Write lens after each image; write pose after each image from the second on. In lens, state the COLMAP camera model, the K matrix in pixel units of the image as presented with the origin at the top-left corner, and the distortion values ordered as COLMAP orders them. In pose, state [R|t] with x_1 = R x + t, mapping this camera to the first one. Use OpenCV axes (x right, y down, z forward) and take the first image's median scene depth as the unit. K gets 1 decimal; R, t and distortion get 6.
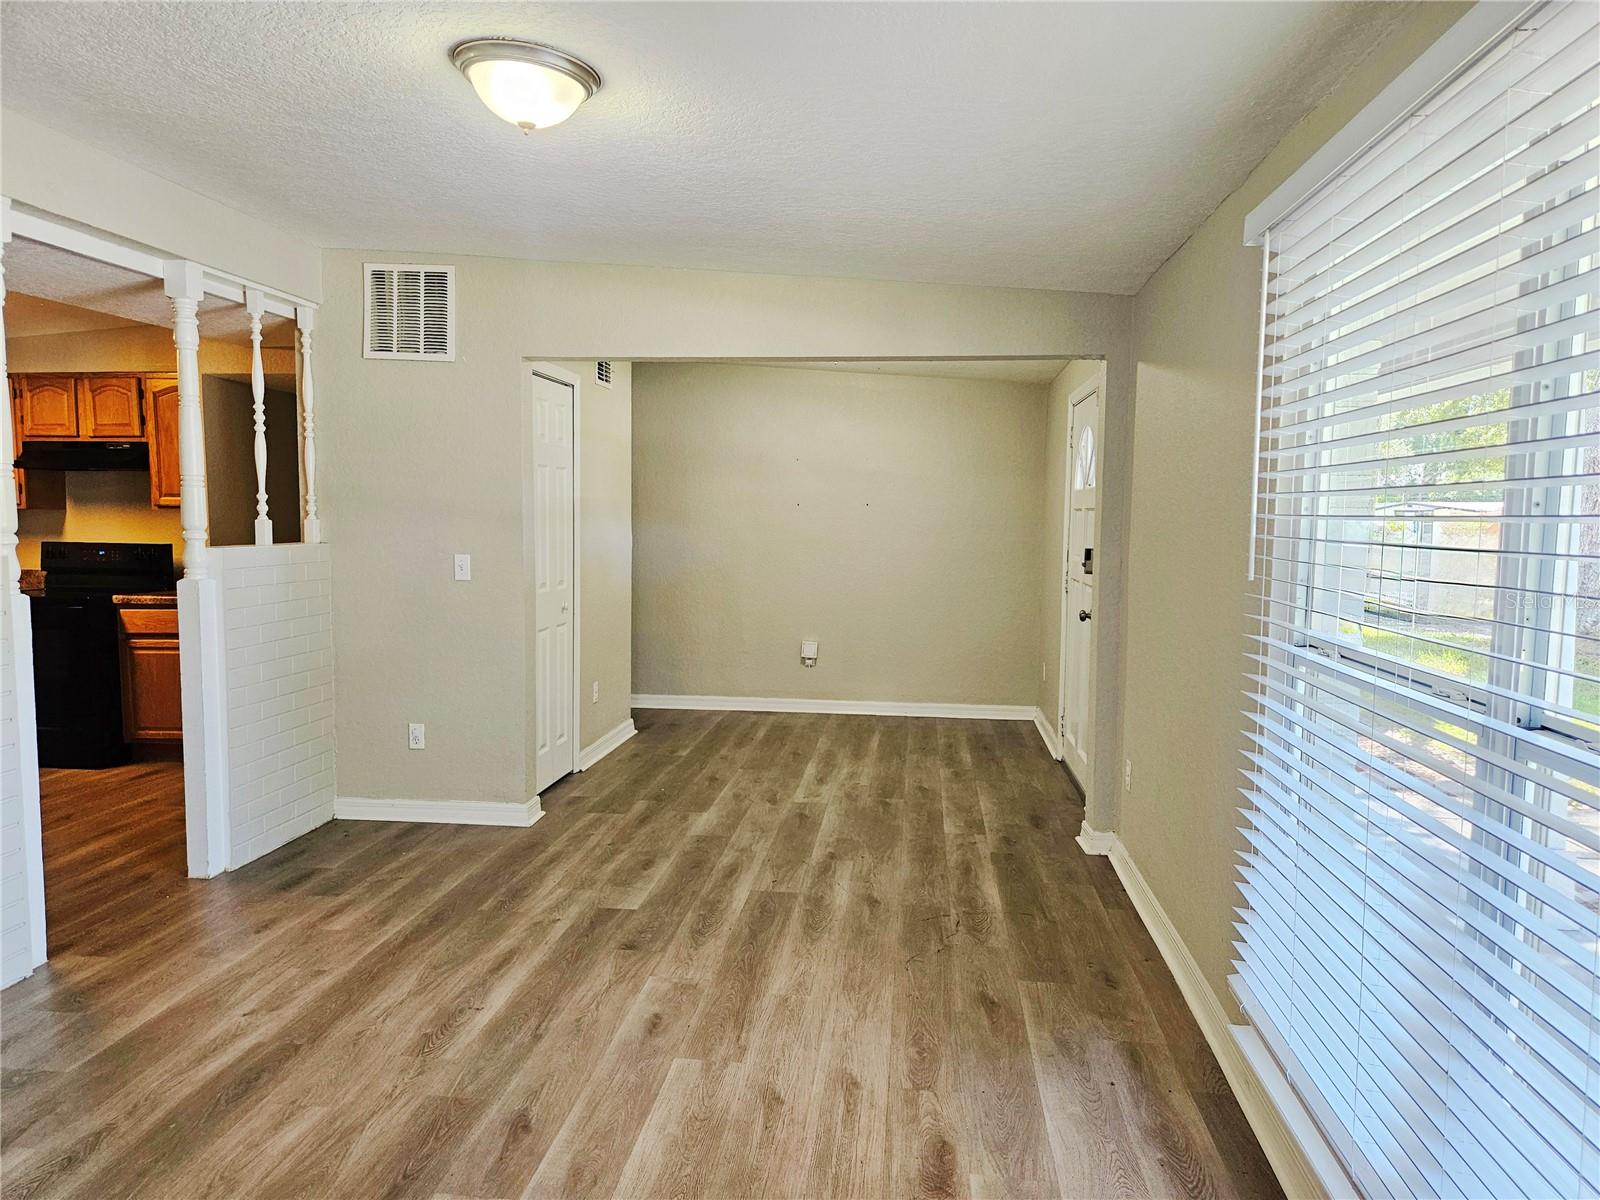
lens RADIAL K [[1072.5, 0, 800.8], [0, 1072.5, 601.3], [0, 0, 1]] dist [-0.002013, -0.001898]
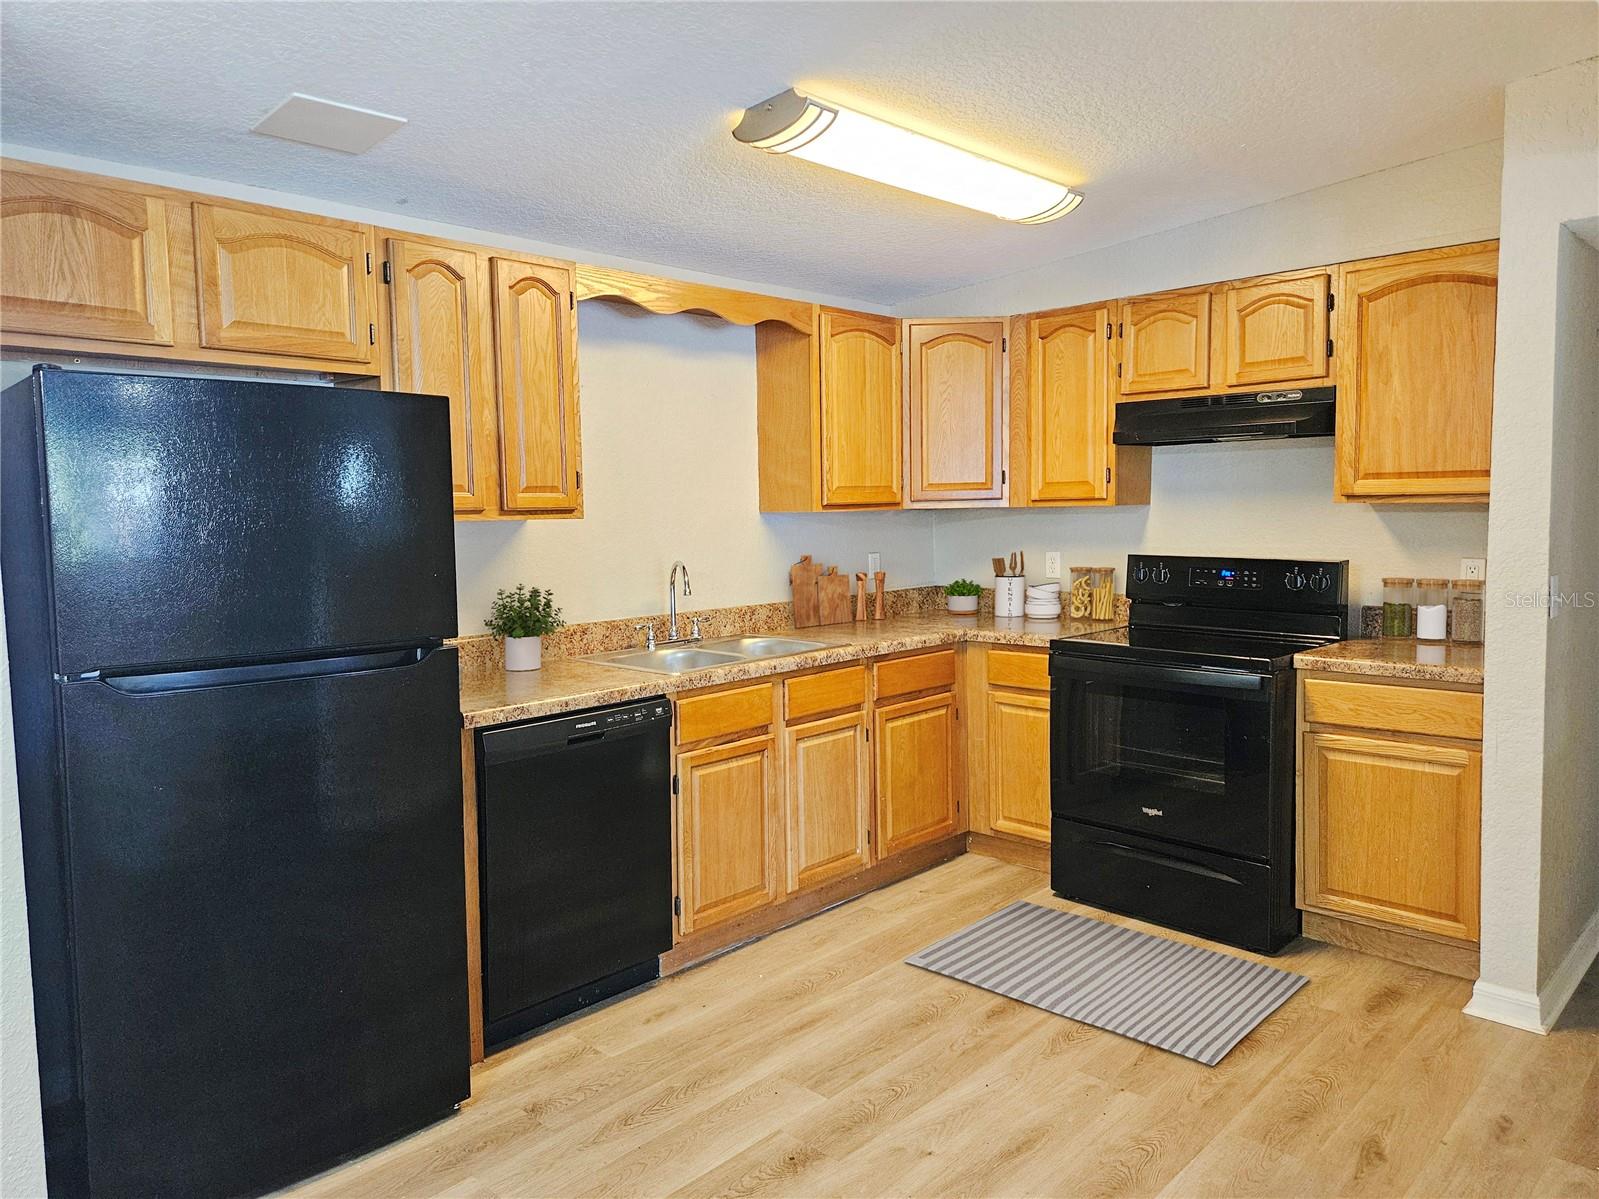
lens RADIAL K [[1071.8, 0, 803.4], [0, 1071.8, 593.8], [0, 0, 1]] dist [-0.002013, -0.001898]
pose [[0.779789, 0.029933, -0.625327, -0.468654], [-0.026134, 0.999542, 0.015257, -0.037939], [0.625497, 0.004445, 0.780214, 0.371558]]
